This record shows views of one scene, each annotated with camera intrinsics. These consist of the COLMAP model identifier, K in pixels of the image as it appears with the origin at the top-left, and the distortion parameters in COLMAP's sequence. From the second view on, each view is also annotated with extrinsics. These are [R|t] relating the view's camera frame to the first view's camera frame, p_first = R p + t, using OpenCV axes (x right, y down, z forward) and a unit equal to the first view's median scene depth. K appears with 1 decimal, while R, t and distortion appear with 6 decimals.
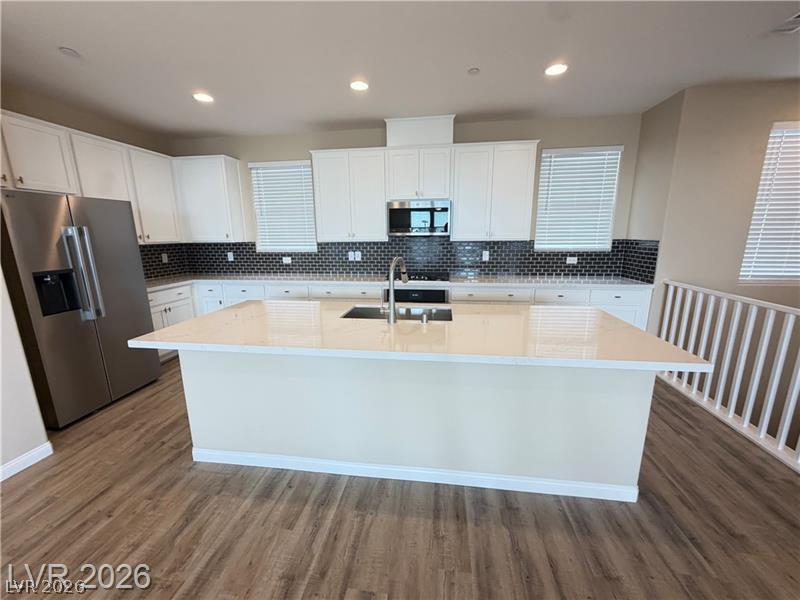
lens RADIAL K [[318.1, 0, 399.5], [0, 318.1, 300.0], [0, 0, 1]] dist [-0.000524, 0.000369]
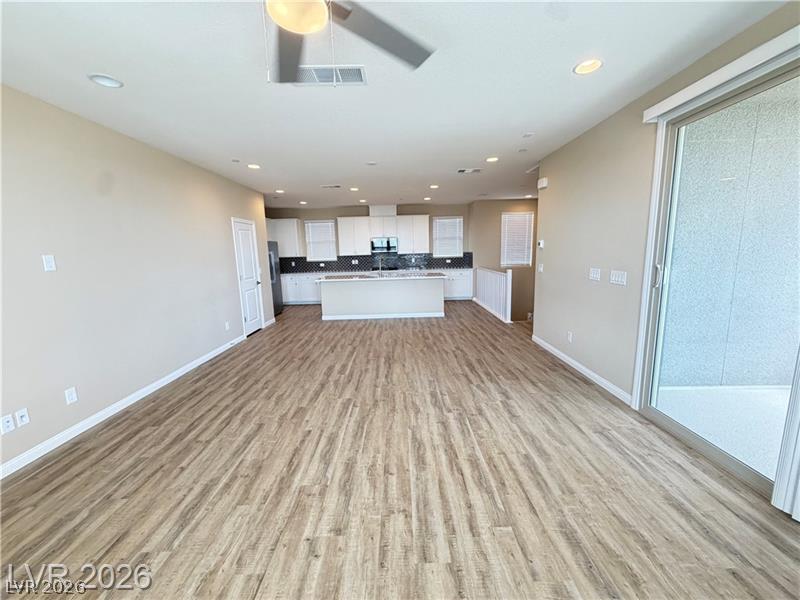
lens RADIAL K [[318.1, 0, 400.7], [0, 318.1, 299.2], [0, 0, 1]] dist [-0.000524, 0.000369]
pose [[0.989857, -0.039331, 0.136514, -0.168026], [0.046820, 0.997545, -0.052084, 0.297132], [-0.134131, 0.057948, 0.989268, -1.443489]]
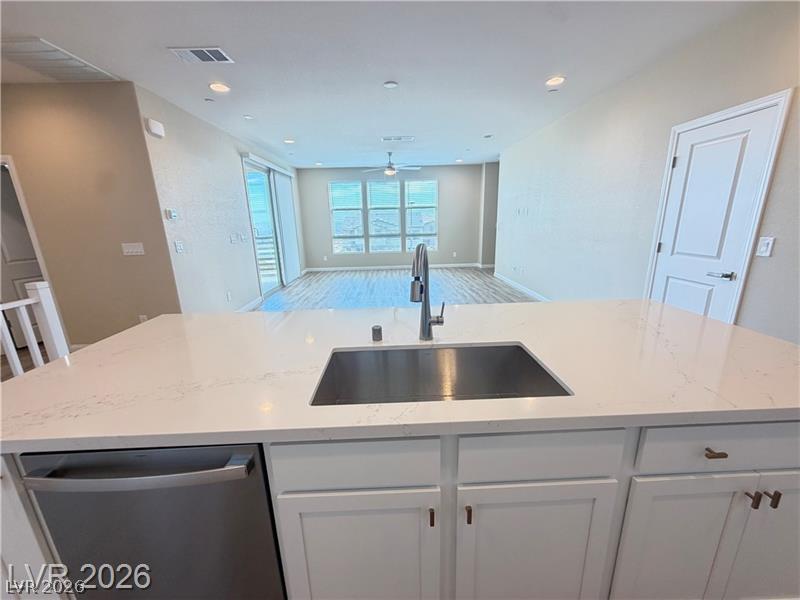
lens RADIAL K [[318.1, 0, 399.2], [0, 318.1, 299.7], [0, 0, 1]] dist [-0.000524, 0.000369]
pose [[-0.985878, 0.075896, -0.149276, 0.069865], [0.002542, 0.898082, 0.439821, -0.166440], [0.167443, 0.433231, -0.885592, 0.872285]]
